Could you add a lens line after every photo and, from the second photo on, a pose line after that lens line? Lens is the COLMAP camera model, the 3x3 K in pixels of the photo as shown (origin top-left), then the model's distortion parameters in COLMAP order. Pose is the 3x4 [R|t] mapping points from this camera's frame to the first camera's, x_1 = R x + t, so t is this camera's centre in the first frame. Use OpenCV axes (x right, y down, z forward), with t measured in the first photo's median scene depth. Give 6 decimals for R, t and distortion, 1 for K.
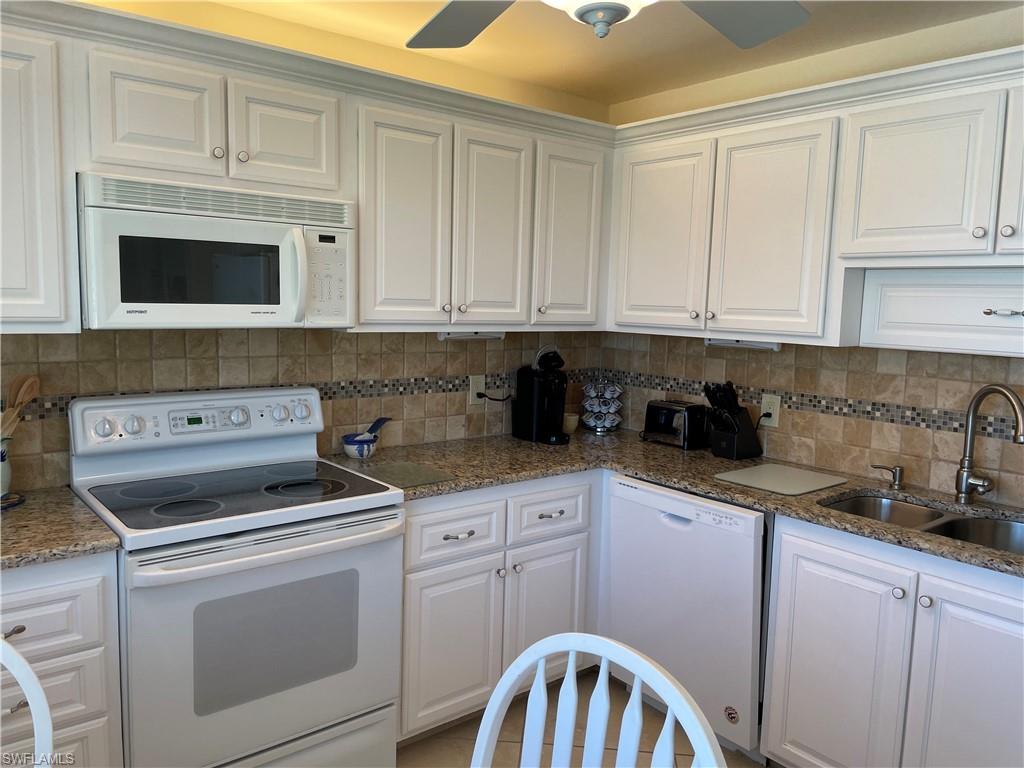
lens RADIAL K [[769.0, 0, 504.8], [0, 769.0, 385.3], [0, 0, 1]] dist [0.110052, -0.121737]
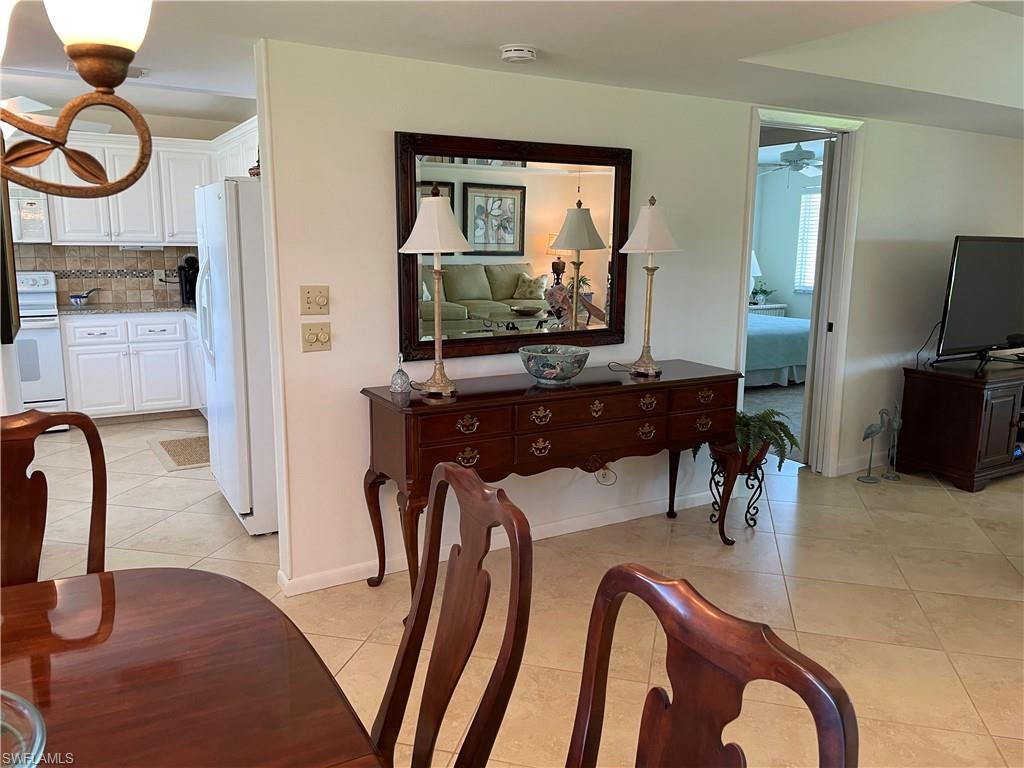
lens RADIAL K [[774.8, 0, 512.9], [0, 774.8, 379.5], [0, 0, 1]] dist [0.104066, -0.143372]
pose [[0.986776, 0.008676, -0.161855, 1.309064], [0.000914, 0.998253, 0.059079, 0.164457], [0.162085, -0.058446, 0.985044, -0.942871]]
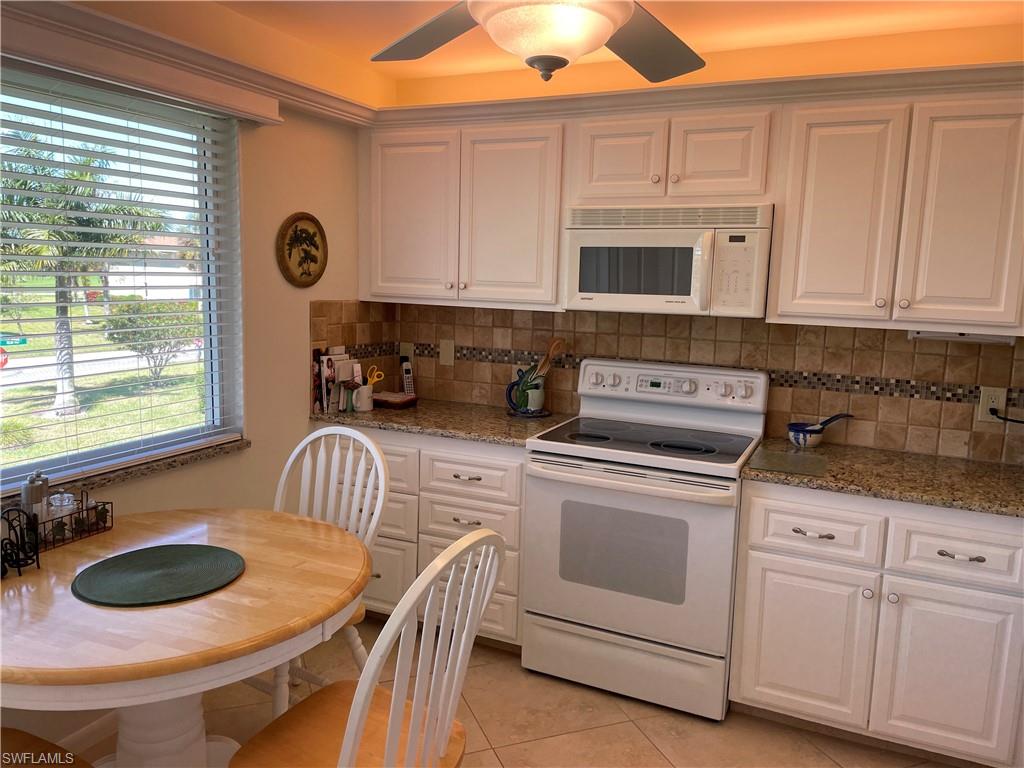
lens RADIAL K [[774.8, 0, 512.9], [0, 774.8, 379.5], [0, 0, 1]] dist [0.104066, -0.143372]
pose [[0.438023, 0.112052, -0.891953, 0.548375], [-0.120532, 0.990563, 0.065249, -0.015715], [0.890847, 0.078929, 0.447395, 0.169558]]
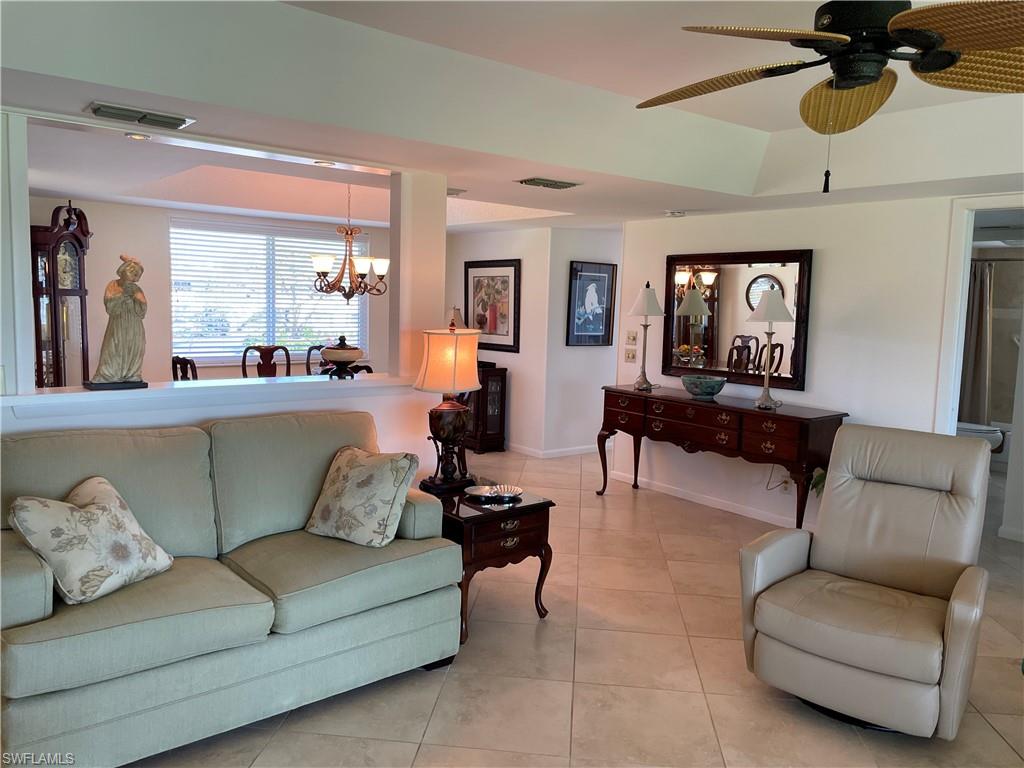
lens RADIAL K [[774.8, 0, 512.9], [0, 774.8, 379.5], [0, 0, 1]] dist [0.104066, -0.143372]
pose [[-0.015427, 0.081302, -0.996570, 3.012458], [-0.145112, 0.985954, 0.082683, 0.105509], [0.989295, 0.145890, -0.003412, -0.272316]]
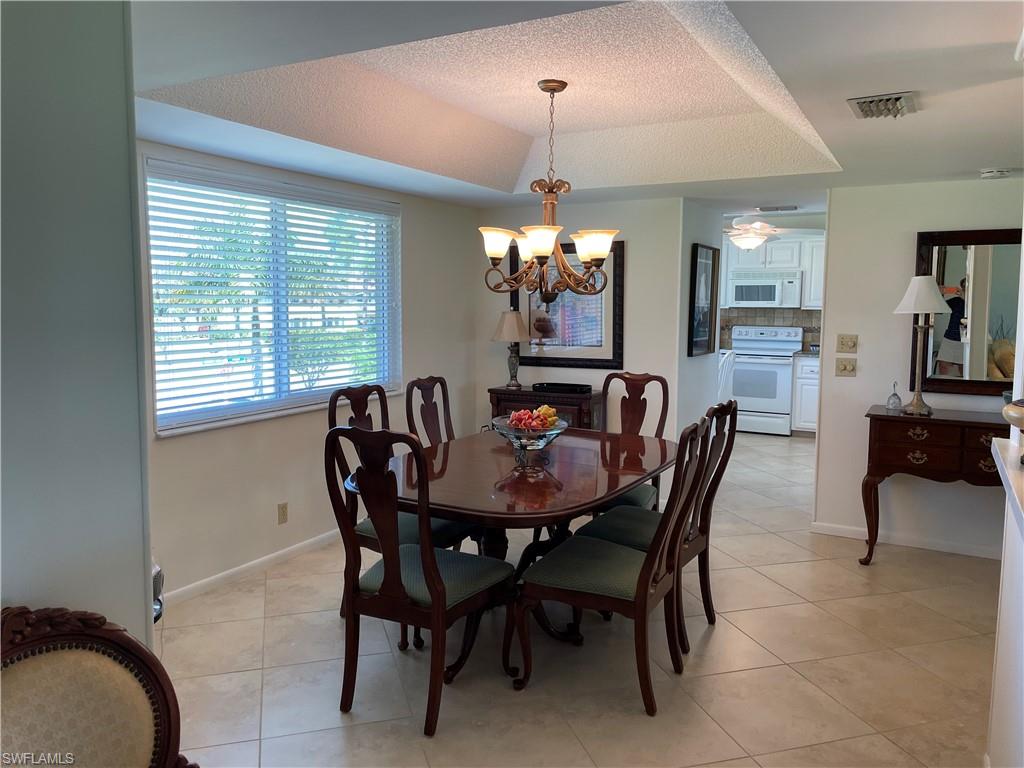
lens RADIAL K [[774.8, 0, 512.9], [0, 774.8, 379.5], [0, 0, 1]] dist [0.104066, -0.143372]
pose [[0.380247, 0.072978, -0.922001, 2.111803], [-0.105561, 0.993792, 0.035125, 0.209786], [0.918841, 0.083971, 0.385591, -1.209582]]
